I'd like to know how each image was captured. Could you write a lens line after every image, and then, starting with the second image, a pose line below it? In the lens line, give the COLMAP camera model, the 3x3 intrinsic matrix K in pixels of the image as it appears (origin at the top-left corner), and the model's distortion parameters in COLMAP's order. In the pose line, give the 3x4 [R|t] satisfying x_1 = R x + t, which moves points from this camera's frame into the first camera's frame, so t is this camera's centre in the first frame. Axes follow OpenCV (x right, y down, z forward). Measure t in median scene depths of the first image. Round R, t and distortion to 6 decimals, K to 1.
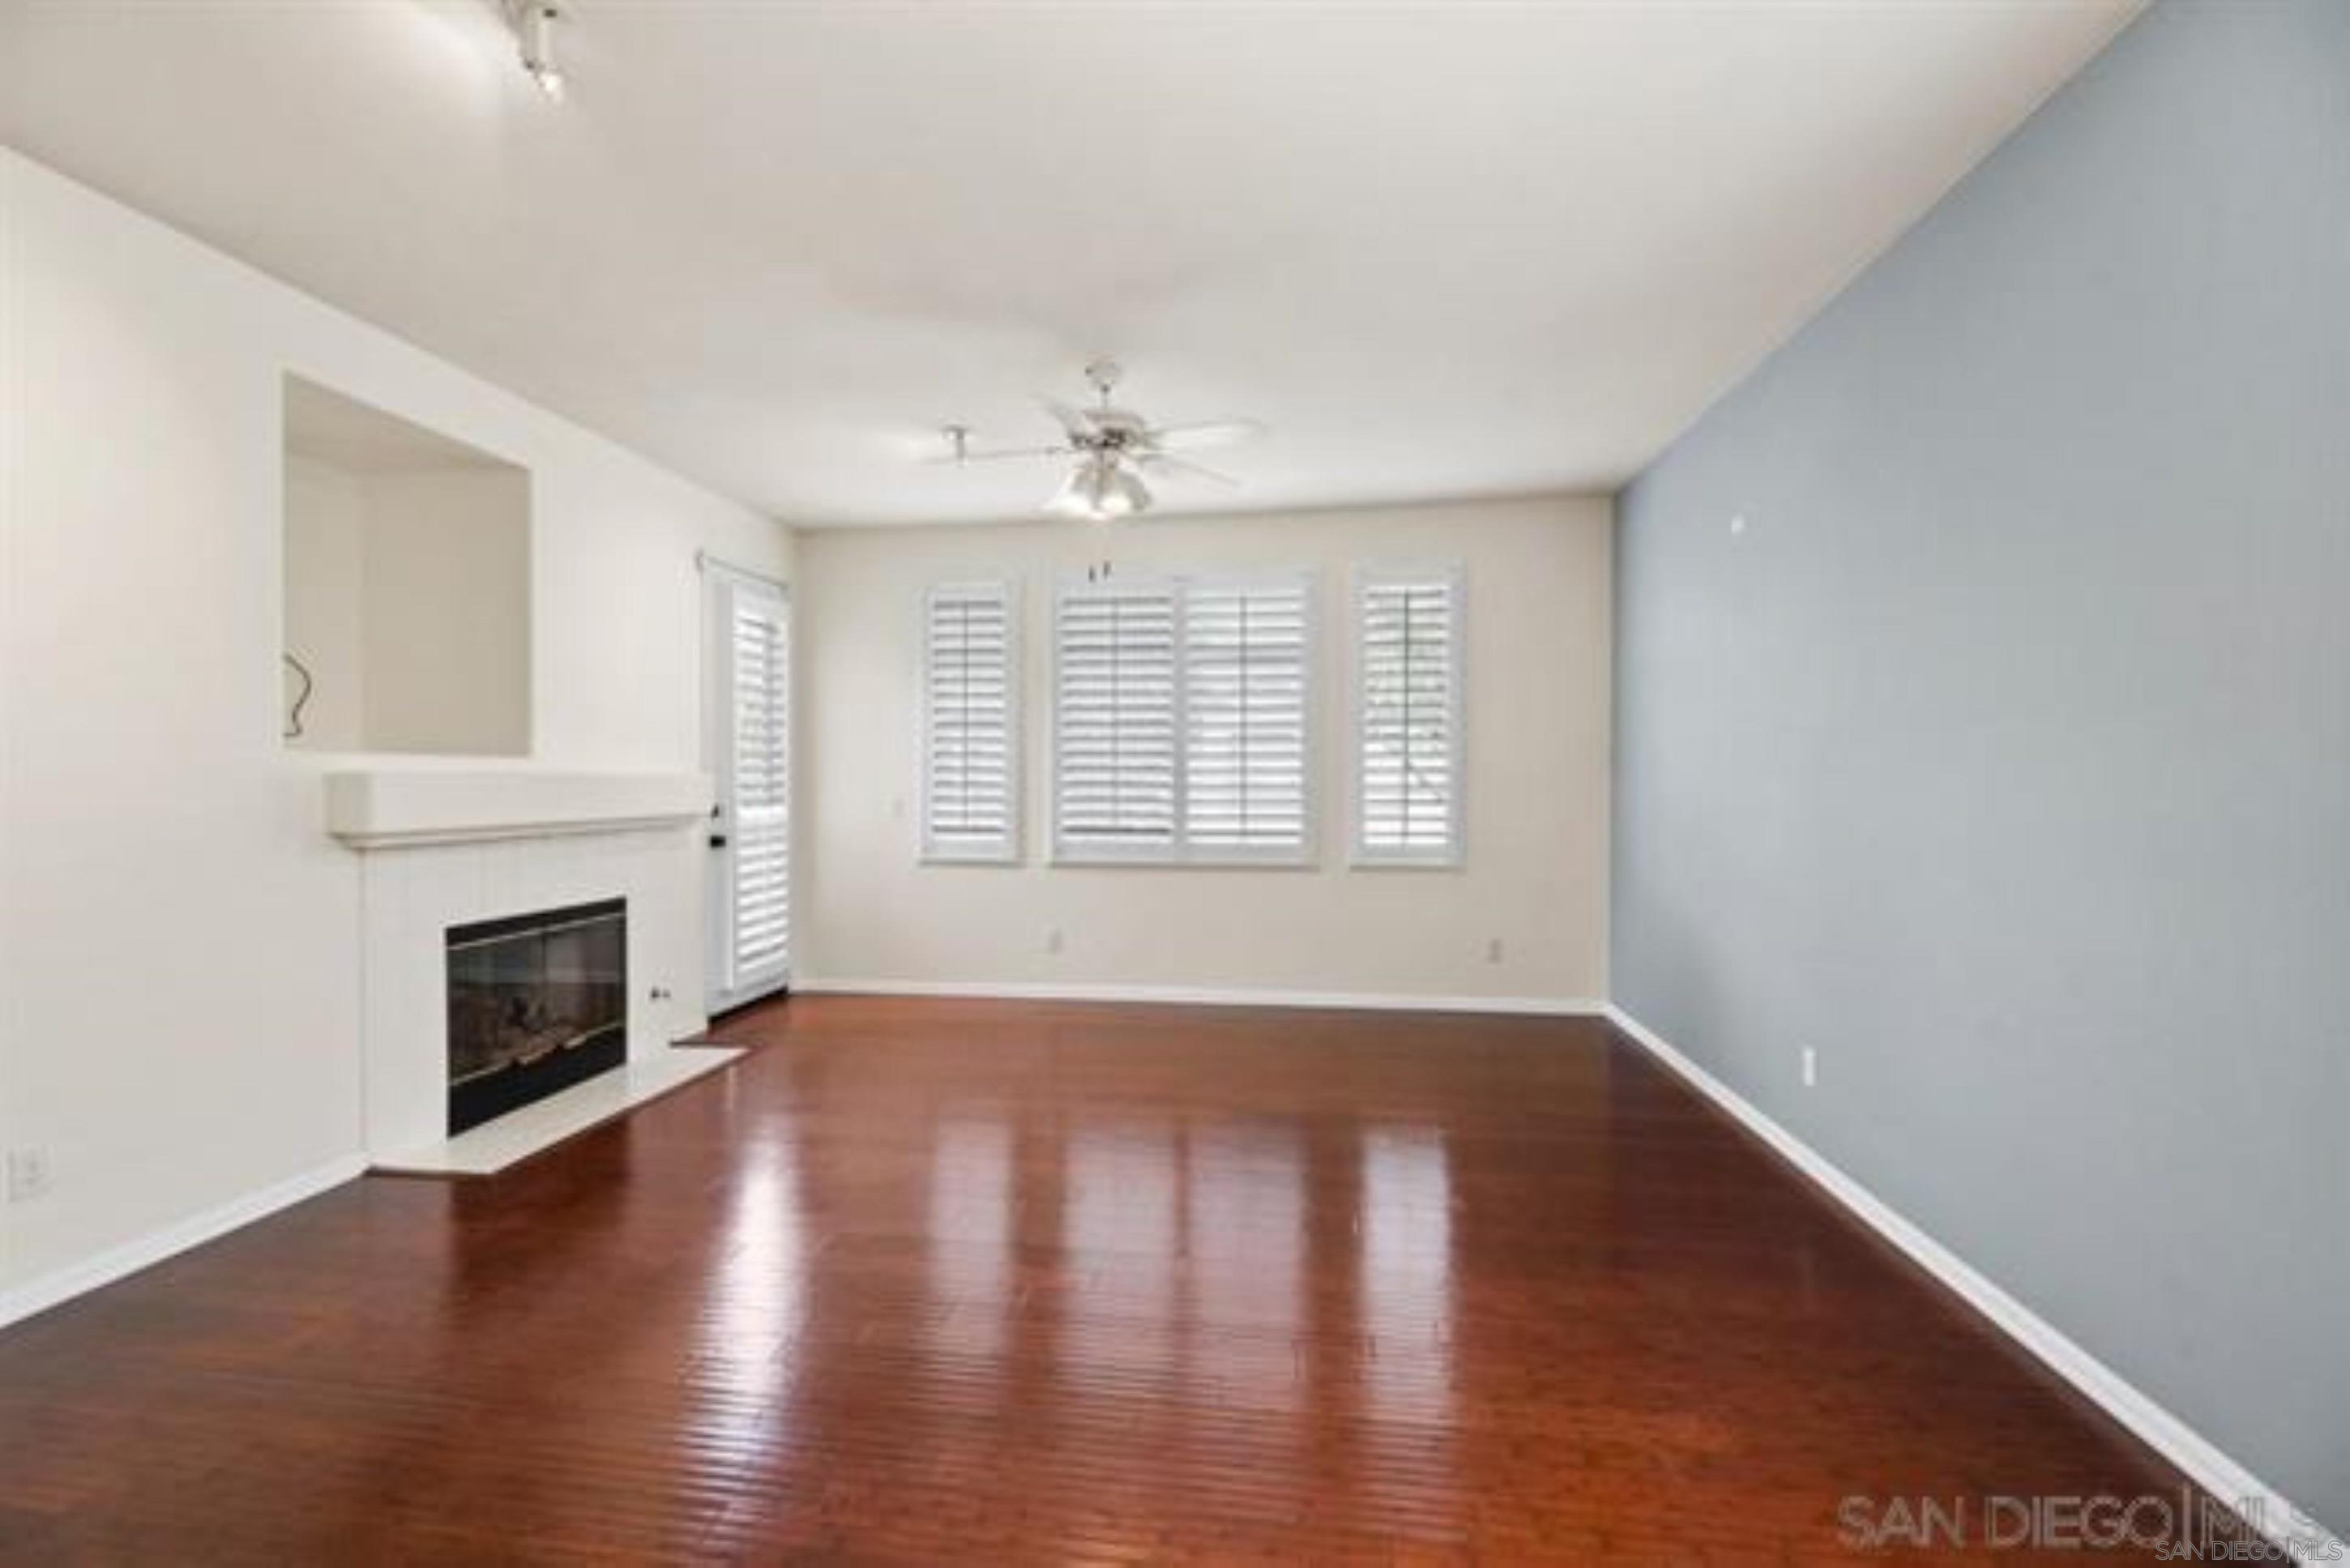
lens RADIAL K [[987.1, 0, 1160.1], [0, 987.1, 788.0], [0, 0, 1]] dist [-0.003485, 0.000265]
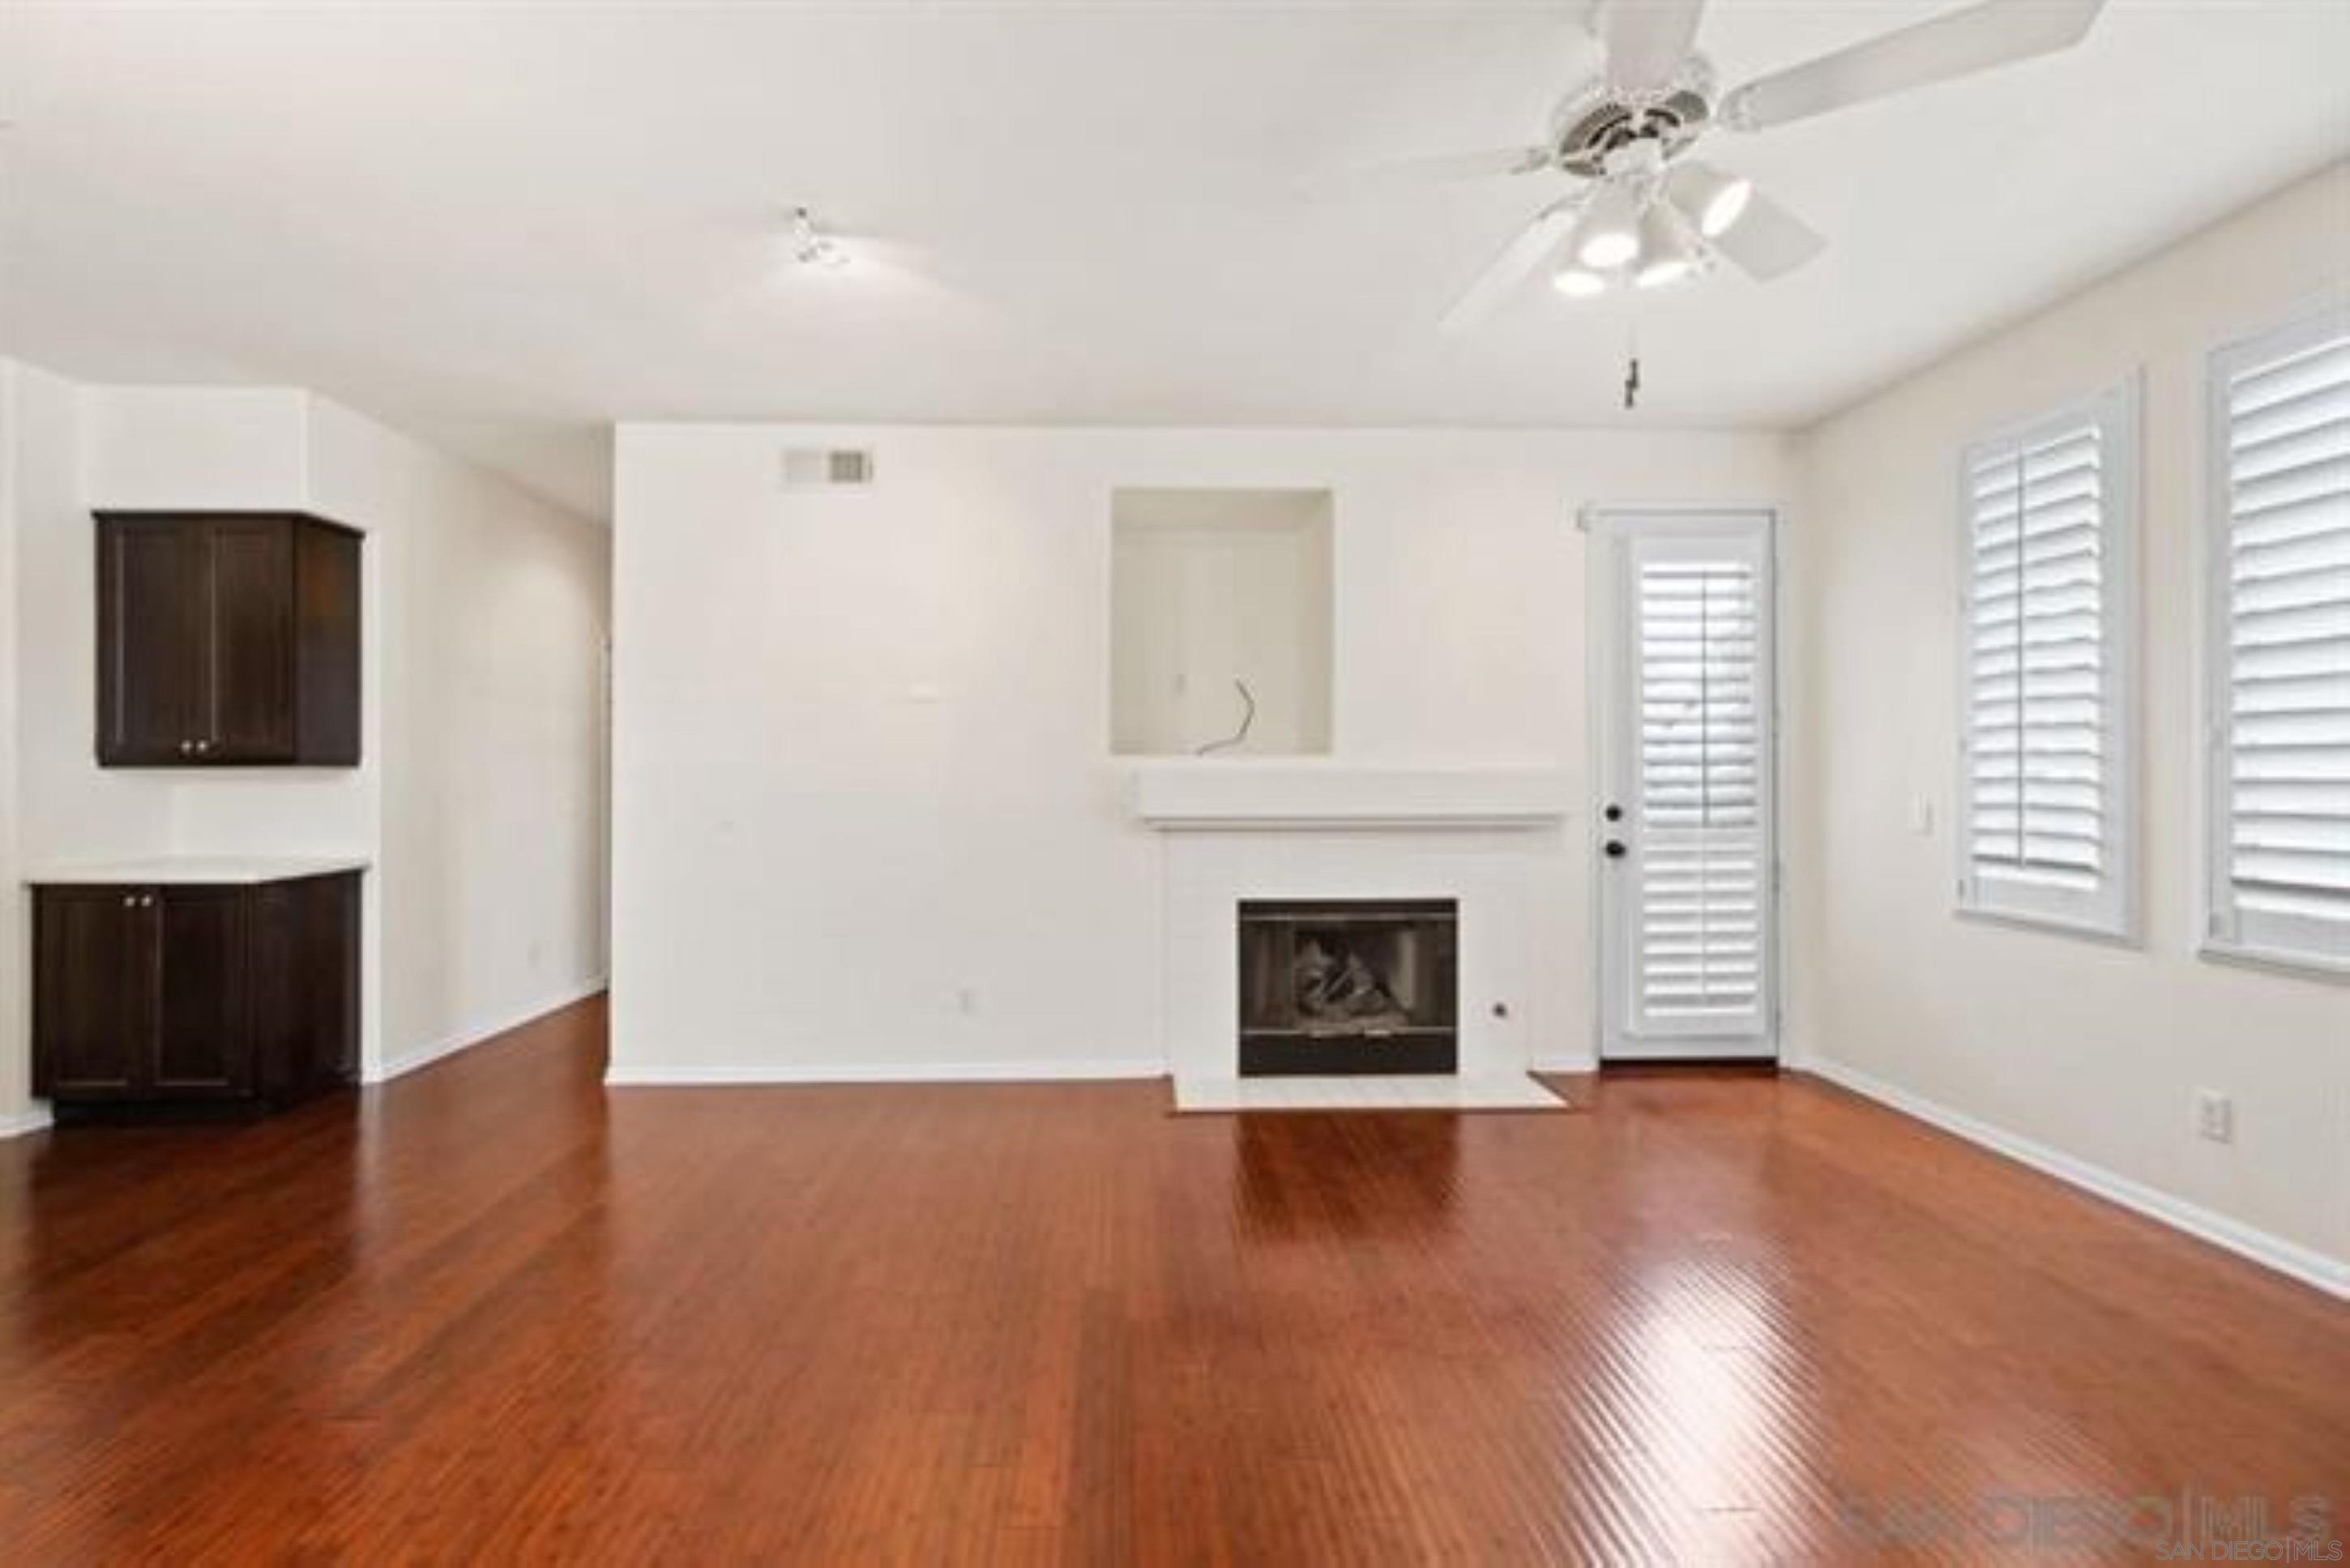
lens RADIAL K [[987.1, 0, 1155.5], [0, 987.1, 770.3], [0, 0, 1]] dist [-0.003485, 0.000265]
pose [[0.164709, -0.005654, -0.986326, 0.325022], [-0.004194, 0.999971, -0.006432, -0.005701], [0.986333, 0.005196, 0.164680, 0.514667]]
